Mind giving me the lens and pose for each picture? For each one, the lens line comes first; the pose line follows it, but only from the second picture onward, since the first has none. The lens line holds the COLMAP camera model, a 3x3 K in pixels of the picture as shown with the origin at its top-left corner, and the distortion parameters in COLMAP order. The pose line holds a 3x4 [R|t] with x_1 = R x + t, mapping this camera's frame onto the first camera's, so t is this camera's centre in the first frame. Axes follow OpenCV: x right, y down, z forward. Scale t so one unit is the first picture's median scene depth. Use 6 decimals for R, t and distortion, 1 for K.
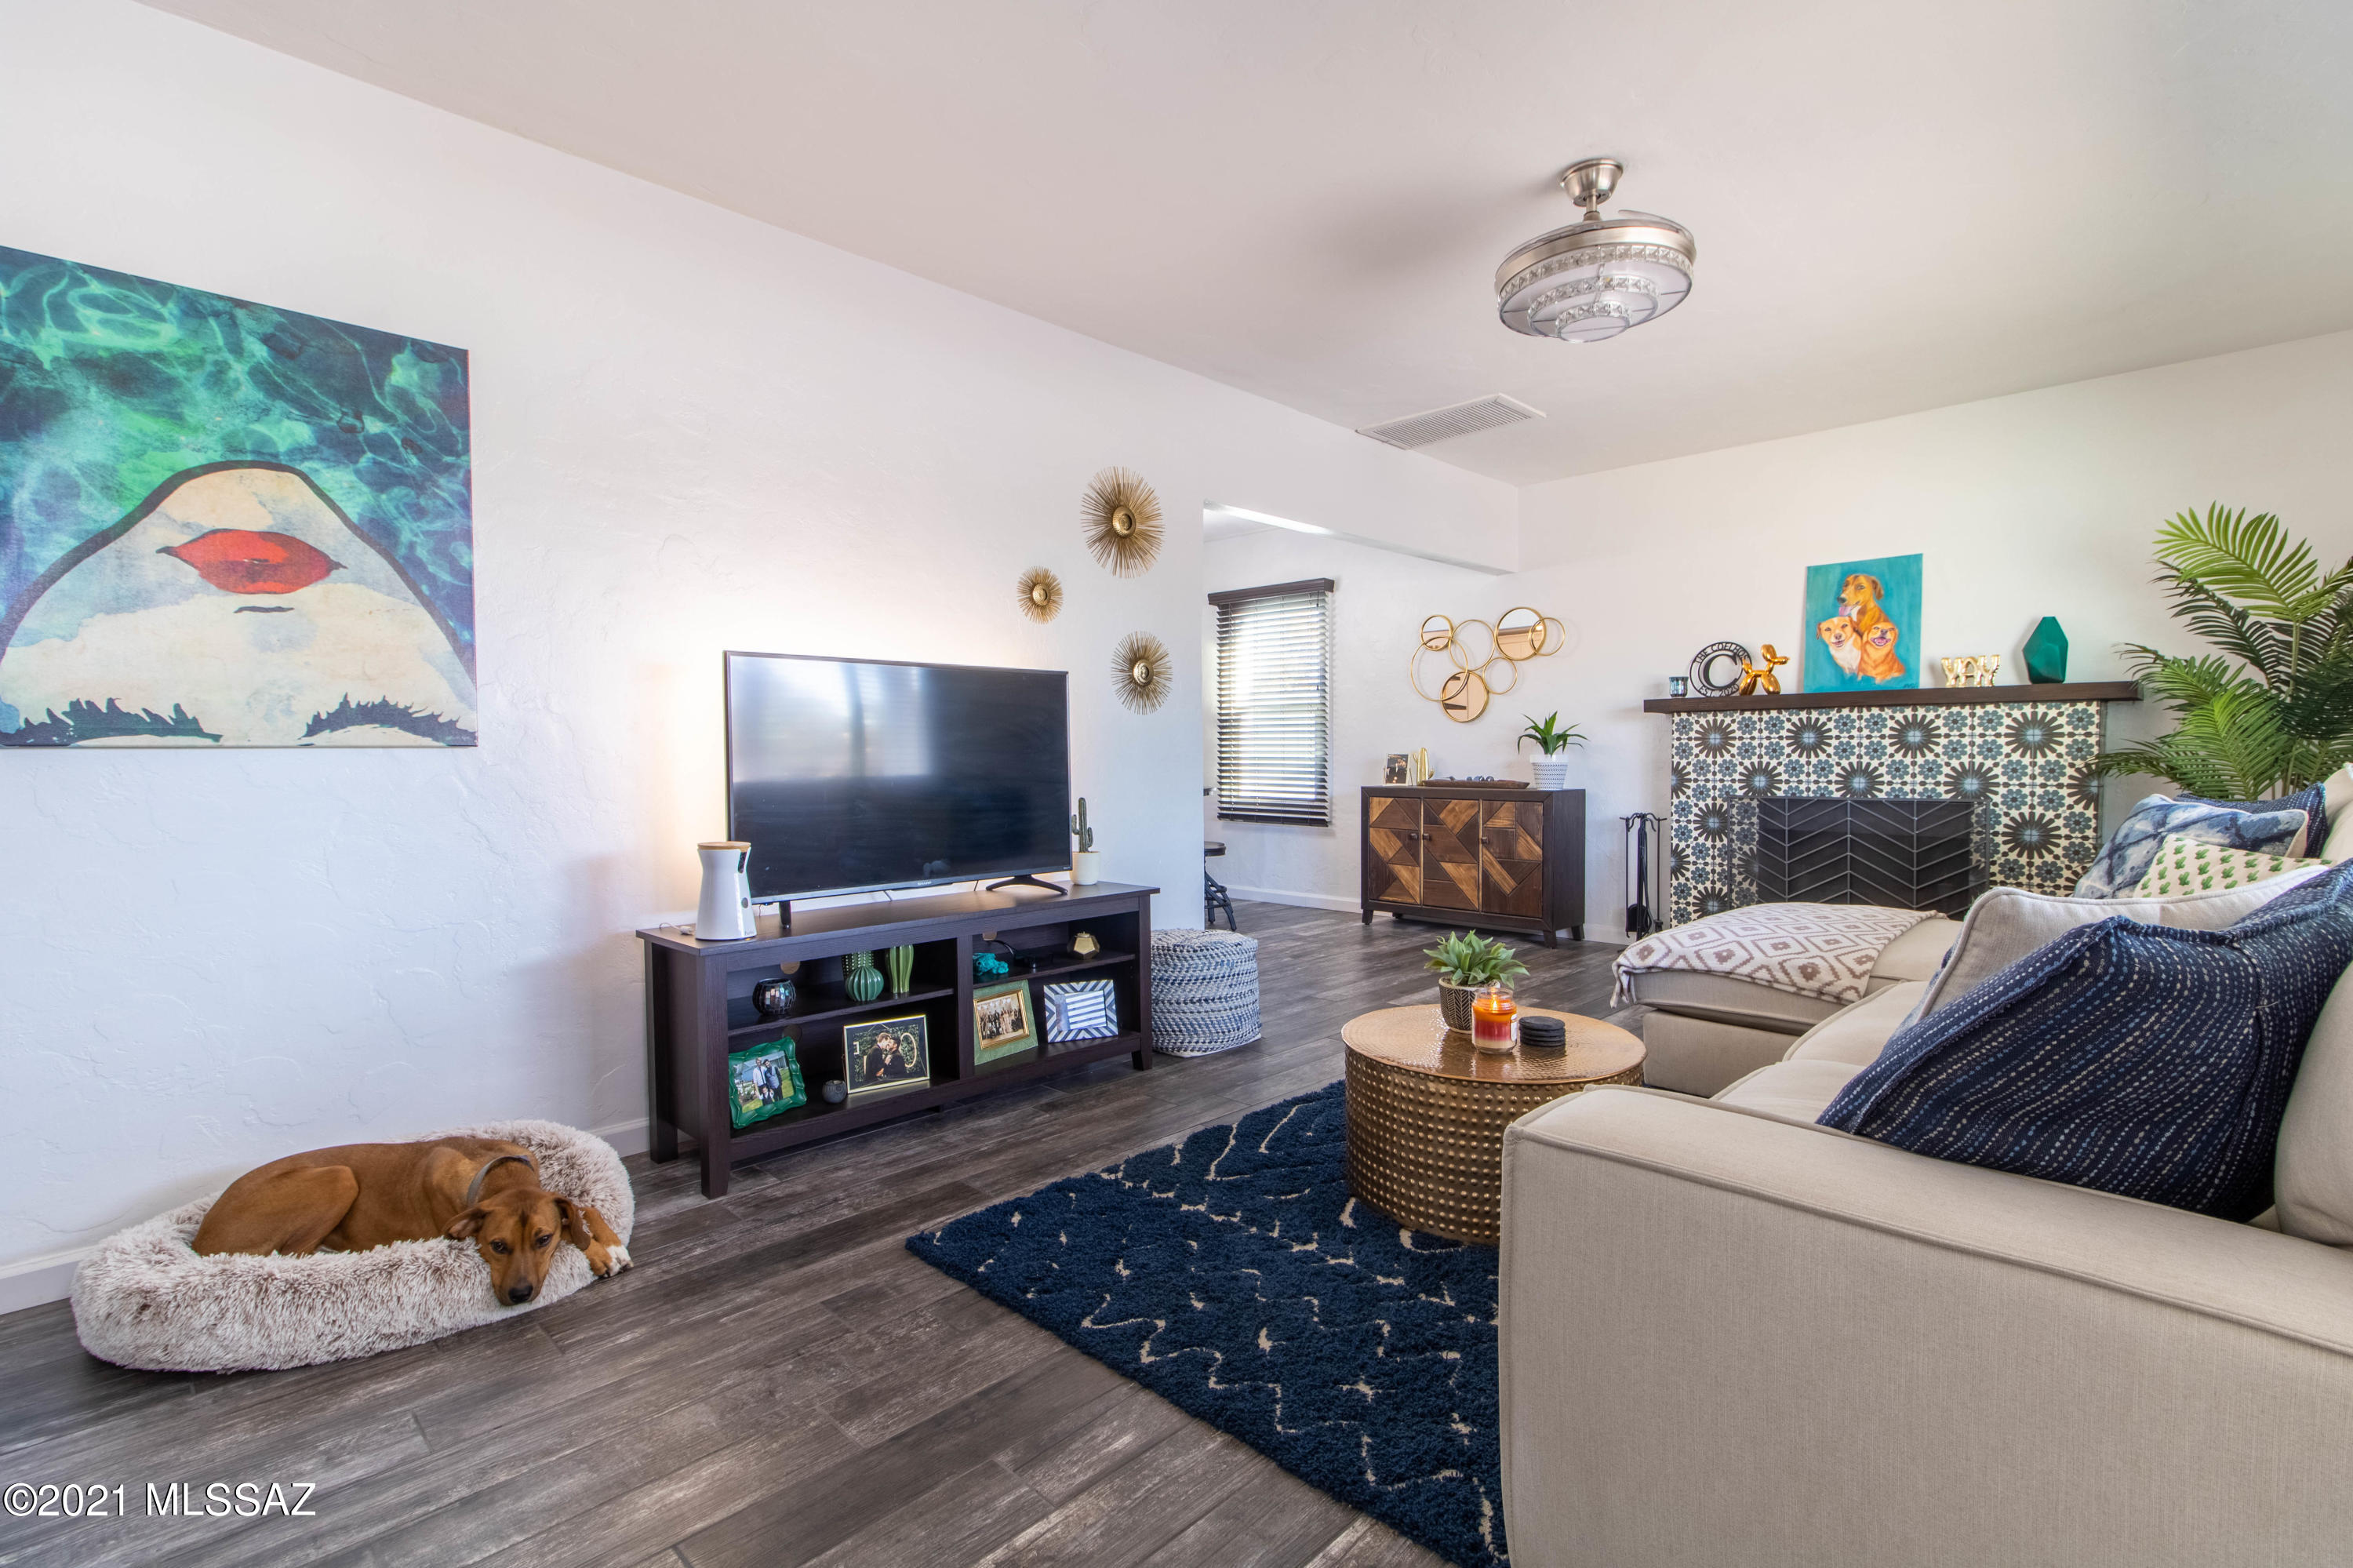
lens RADIAL K [[1074.4, 0, 1176.5], [0, 1074.4, 784.0], [0, 0, 1]] dist [0.002748, 0.000134]
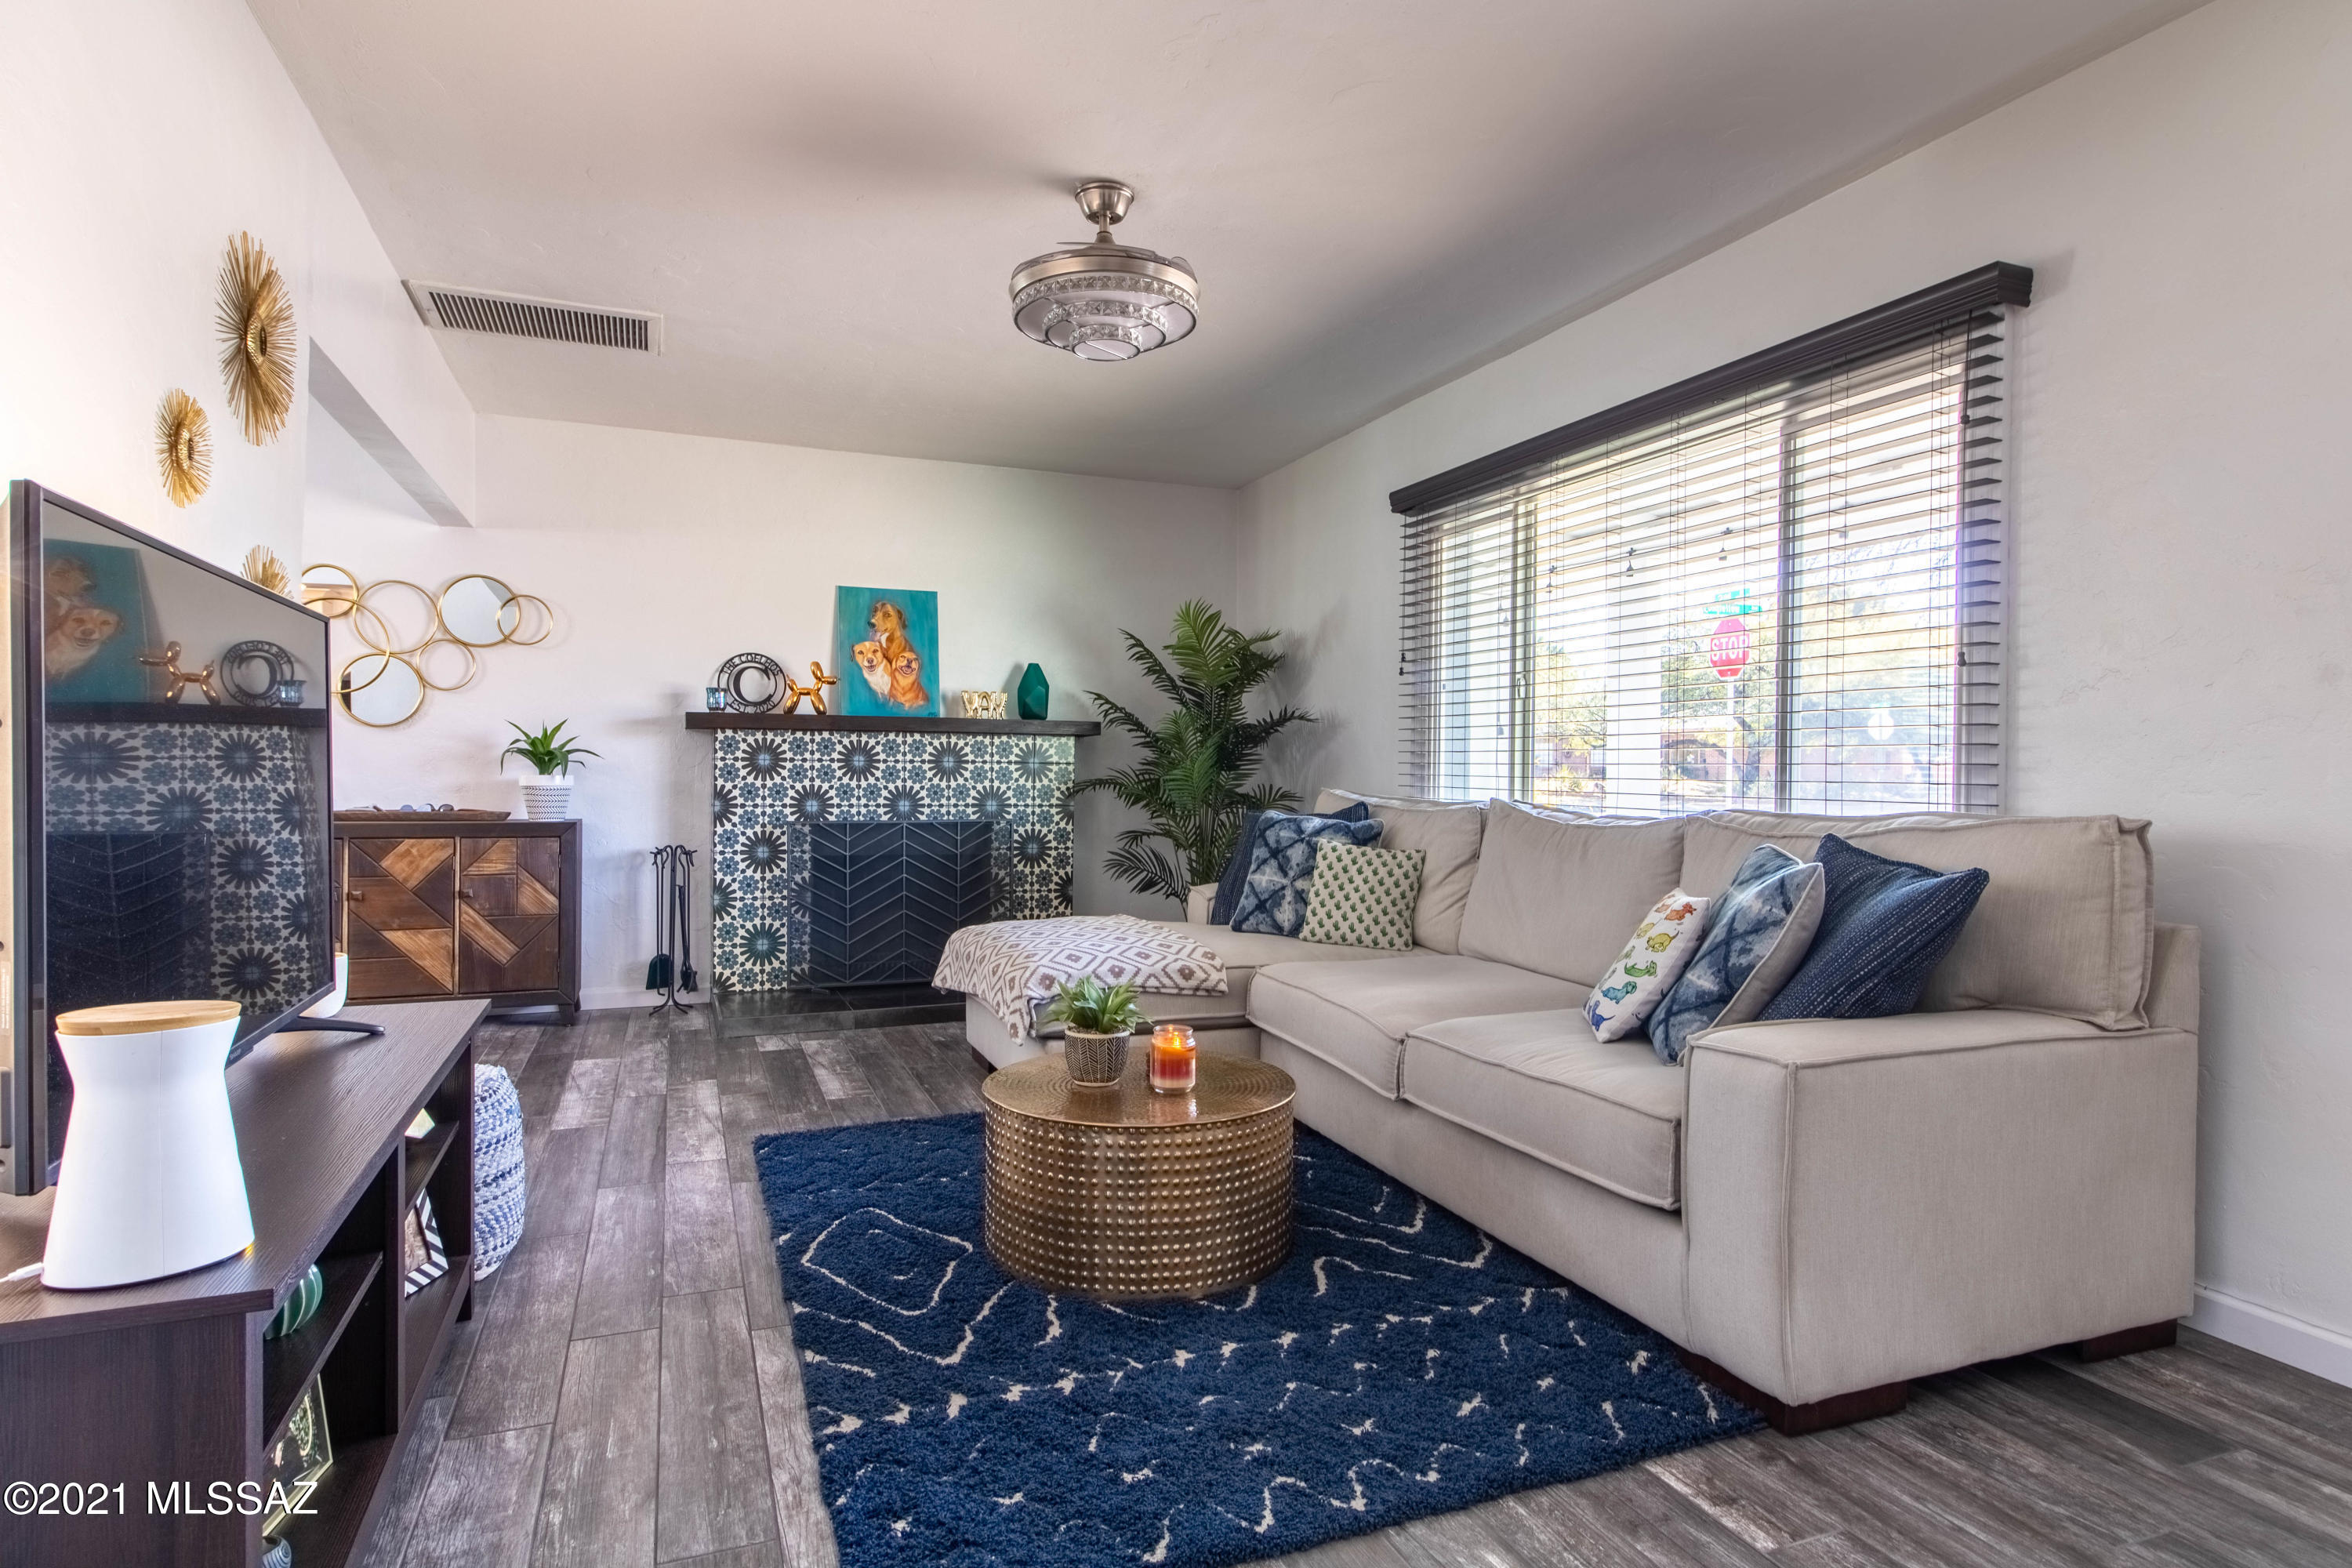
lens RADIAL K [[1274.1, 0, 1176.0], [0, 1274.1, 784.0], [0, 0, 1]] dist [-0.002655, 0.000581]
pose [[0.398396, 0.001702, 0.917212, -0.367518], [0.015595, 0.999841, -0.008629, -0.007229], [-0.917081, 0.017742, 0.398307, 0.268339]]
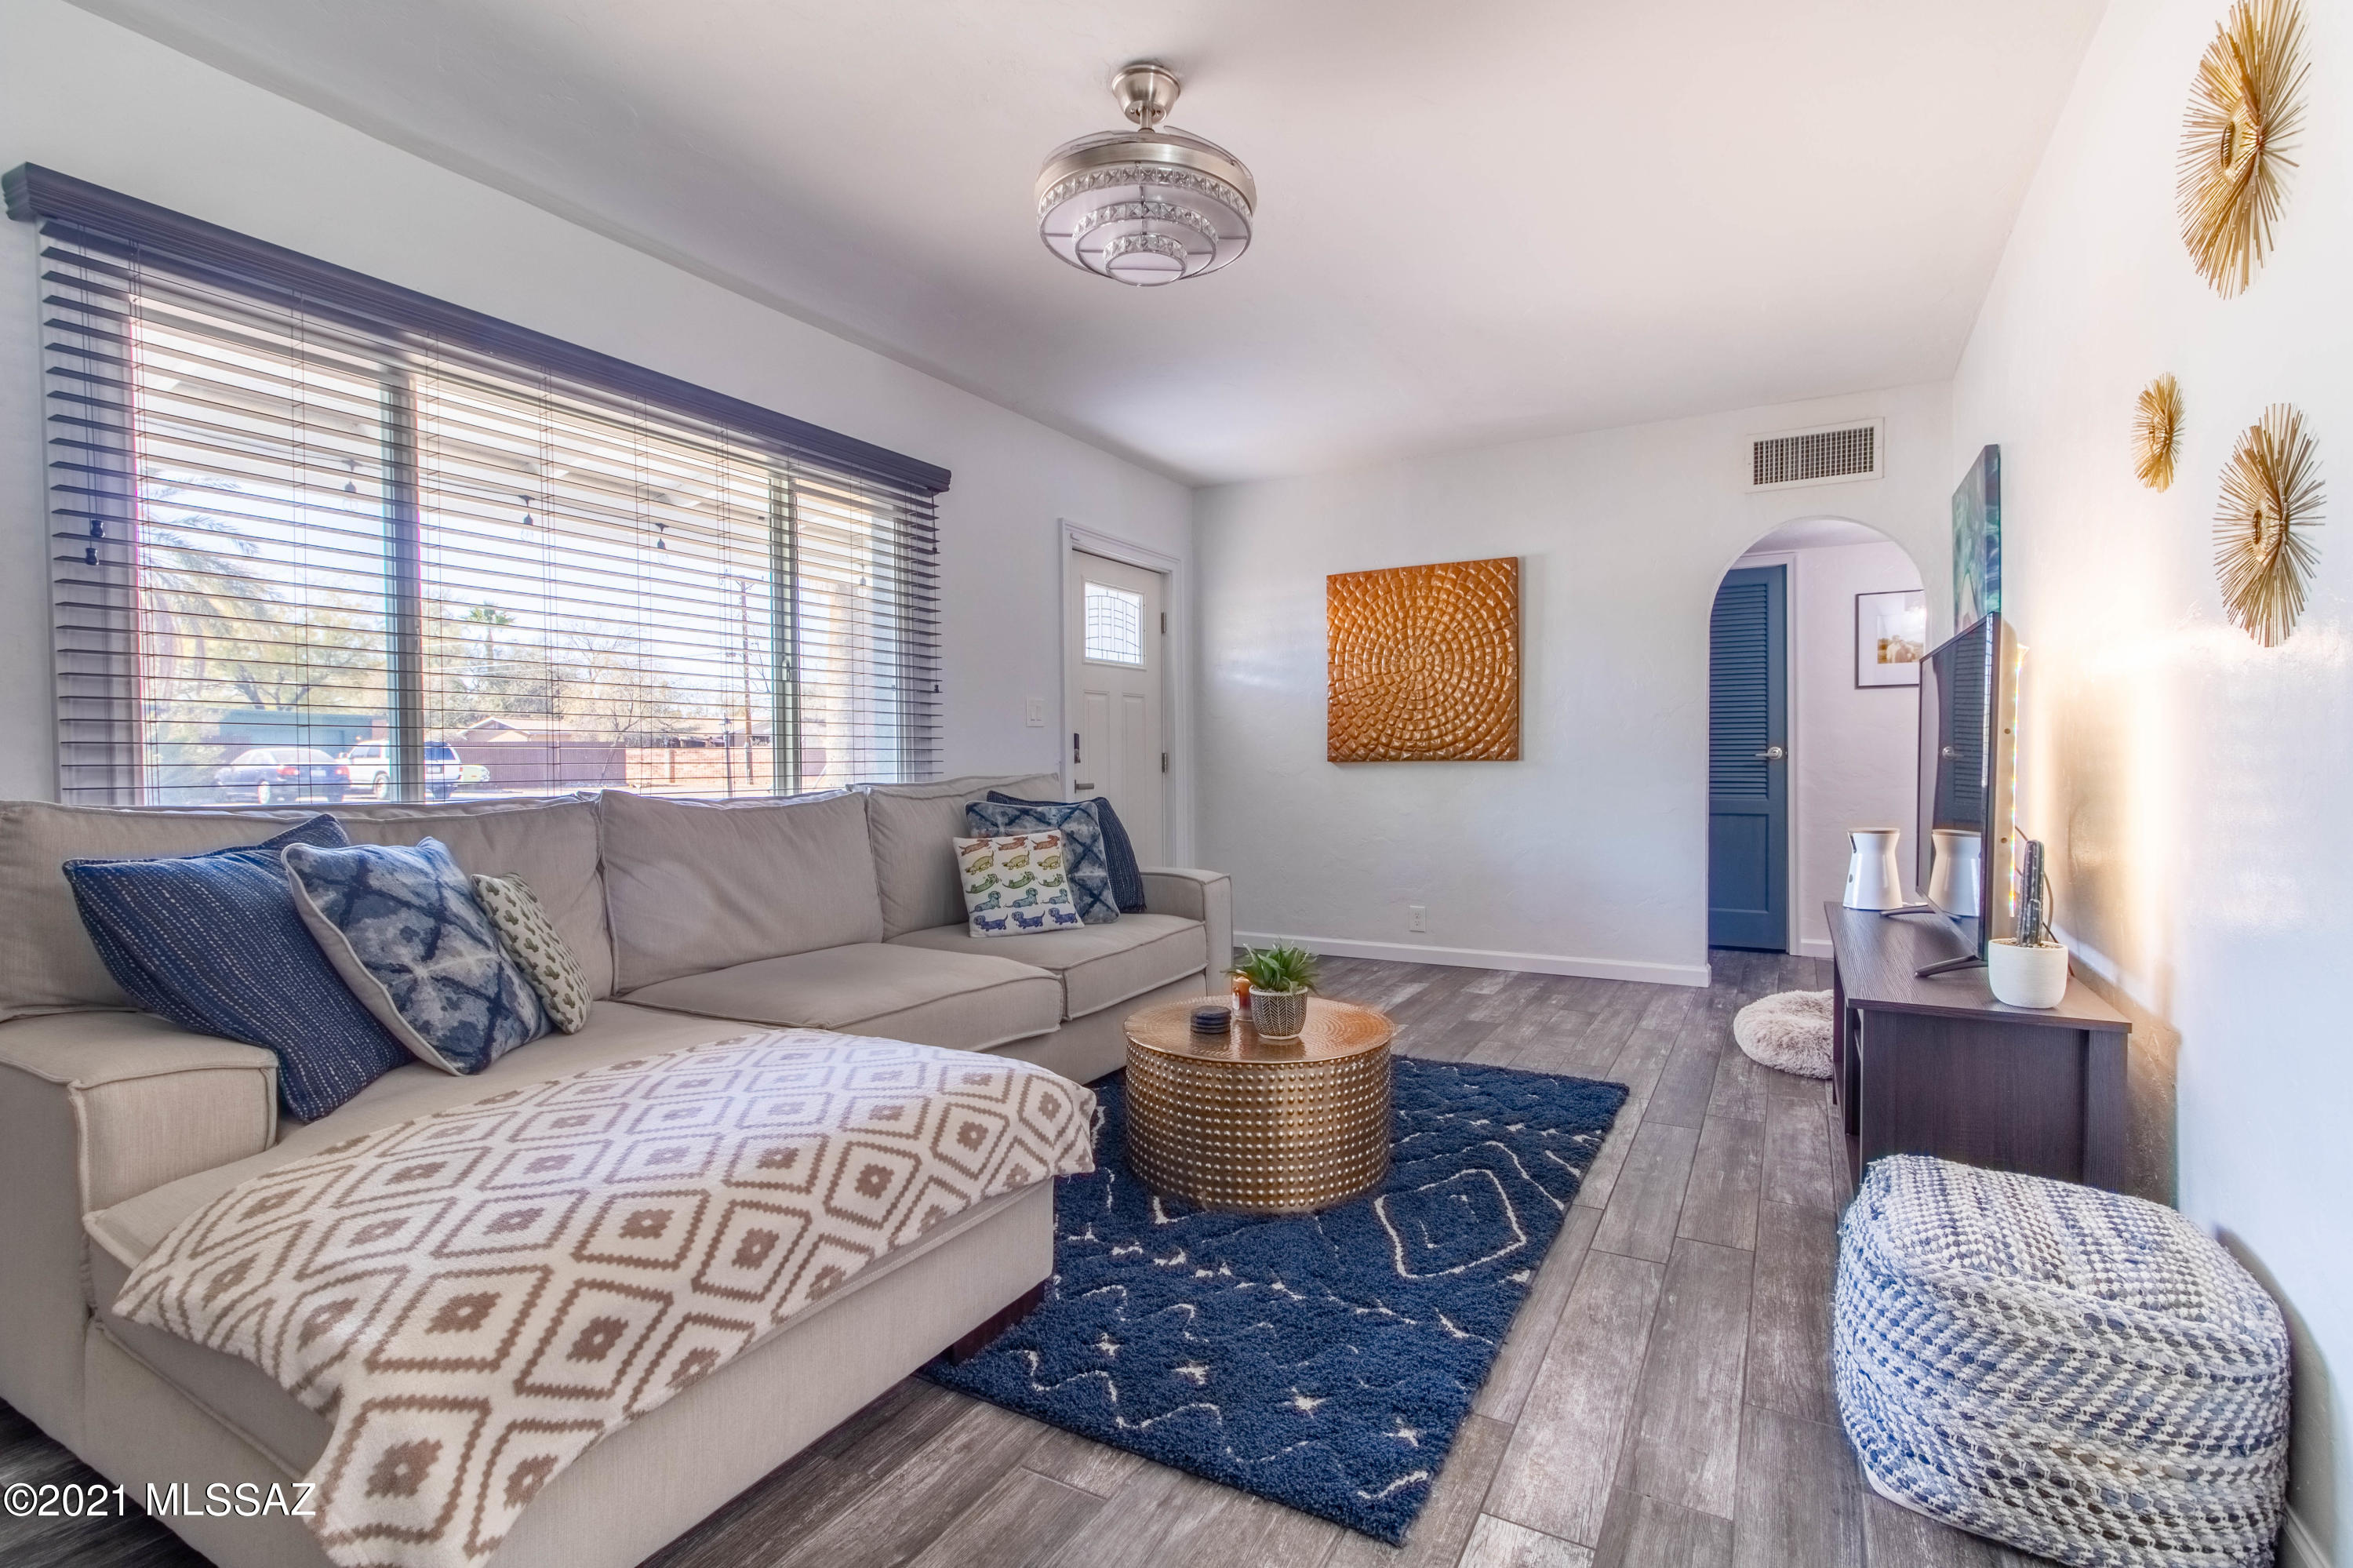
lens RADIAL K [[1074.4, 0, 1176.5], [0, 1074.4, 784.0], [0, 0, 1]] dist [0.002748, 0.000134]
pose [[-0.965785, 0.014150, -0.258959, 0.338752], [-0.001479, 0.998194, 0.060057, -0.038472], [0.259341, 0.058385, -0.964019, 1.041395]]
